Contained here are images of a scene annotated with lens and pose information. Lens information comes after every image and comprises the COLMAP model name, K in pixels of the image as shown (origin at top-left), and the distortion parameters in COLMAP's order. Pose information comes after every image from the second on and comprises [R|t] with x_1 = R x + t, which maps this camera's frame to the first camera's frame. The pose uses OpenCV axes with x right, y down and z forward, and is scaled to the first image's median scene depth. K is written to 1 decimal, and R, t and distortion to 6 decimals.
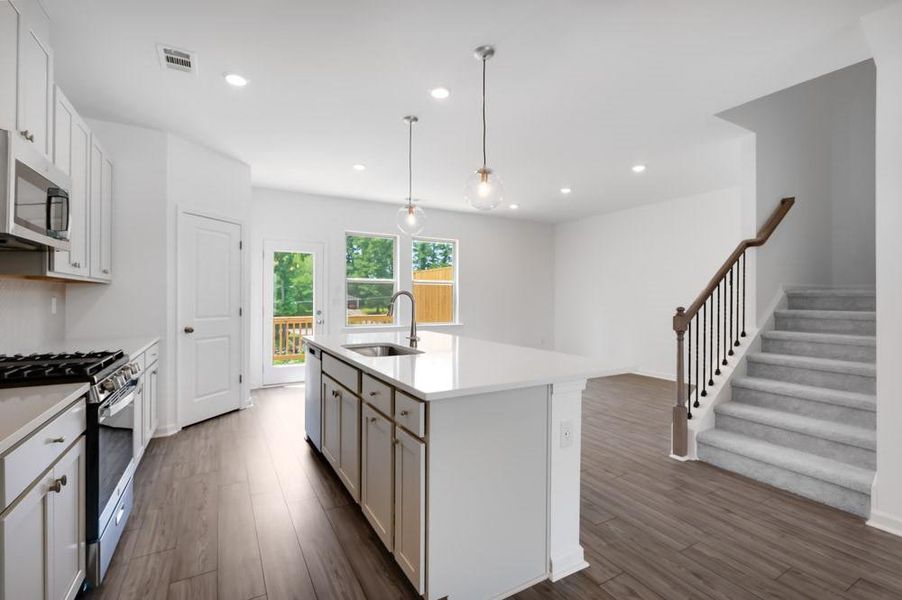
lens RADIAL K [[410.6, 0, 454.0], [0, 410.6, 295.6], [0, 0, 1]] dist [-0.000081, 0.000026]
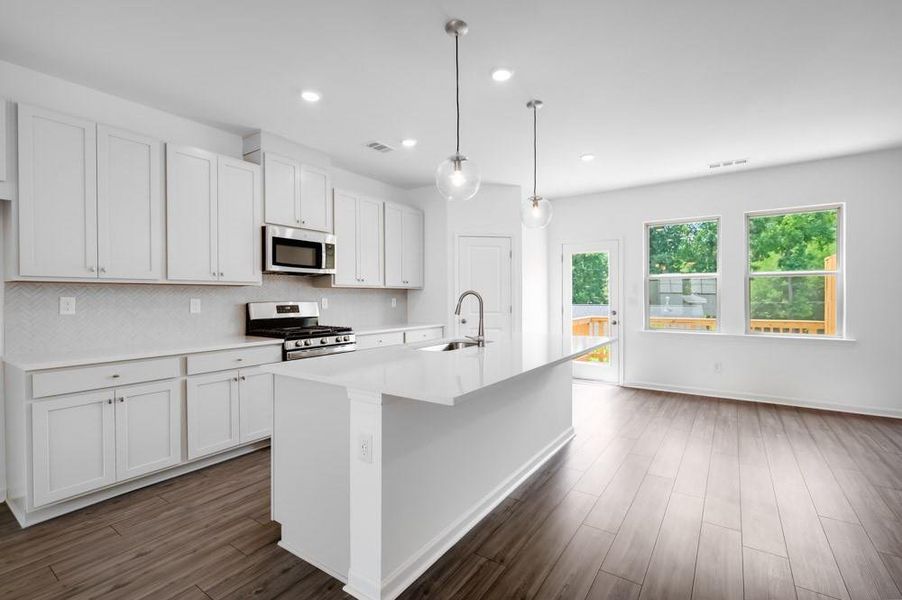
lens RADIAL K [[406.4, 0, 451.0], [0, 406.4, 300.0], [0, 0, 1]] dist [0.000645, 0.000257]
pose [[0.422580, 0.004055, -0.906317, 0.640447], [0.006569, 0.999950, 0.007537, 0.002561], [0.906302, -0.009139, 0.422532, 0.435898]]
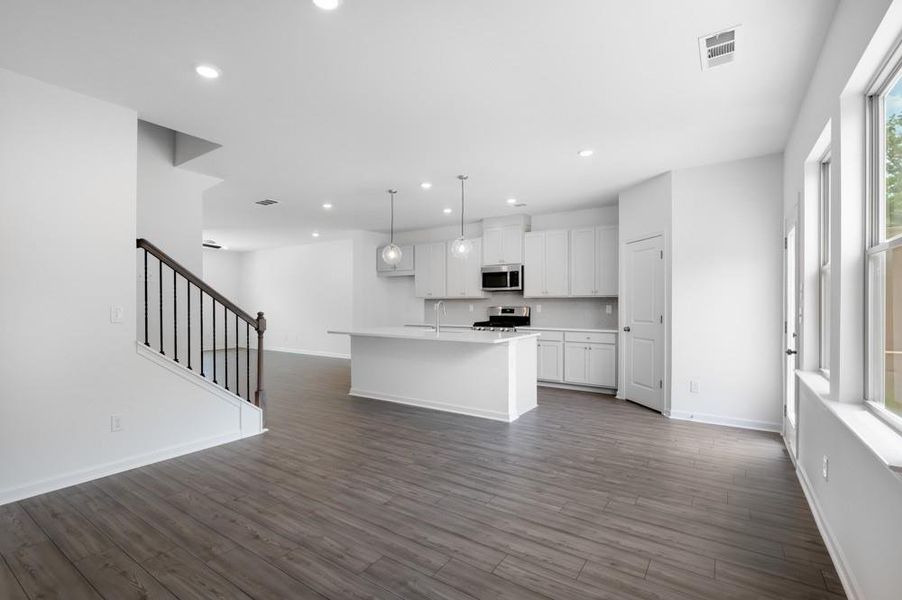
lens RADIAL K [[406.4, 0, 451.0], [0, 406.4, 300.0], [0, 0, 1]] dist [0.000645, 0.000257]
pose [[-0.898780, -0.009253, -0.438302, 0.529460], [-0.003554, 0.999898, -0.013820, 0.008803], [0.438385, -0.010863, -0.898722, 2.195561]]
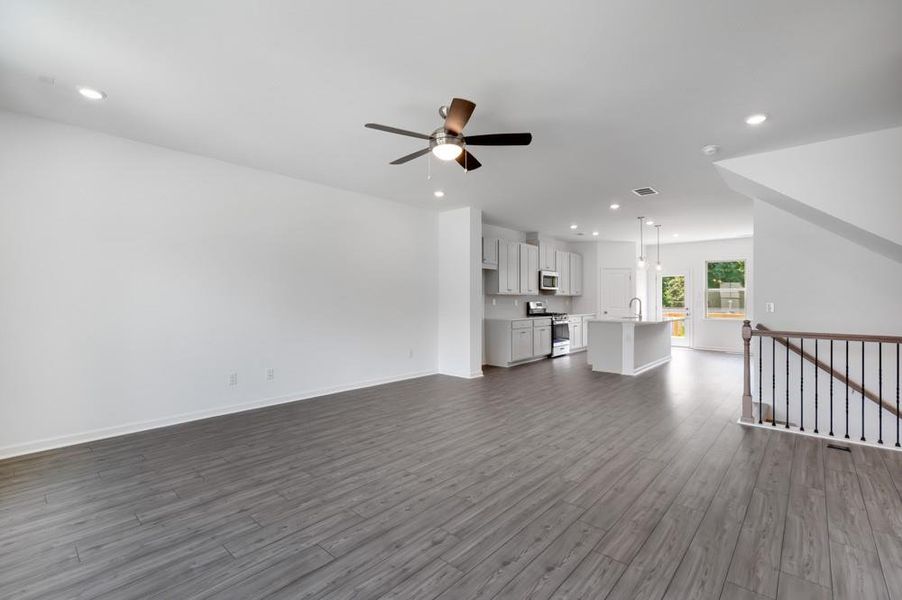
lens RADIAL K [[406.4, 0, 451.0], [0, 406.4, 300.0], [0, 0, 1]] dist [0.000645, 0.000257]
pose [[0.309370, 0.003386, -0.950936, 1.767180], [-0.001591, 0.999994, 0.003043, -0.004619], [0.950940, 0.000571, 0.309374, -0.882450]]
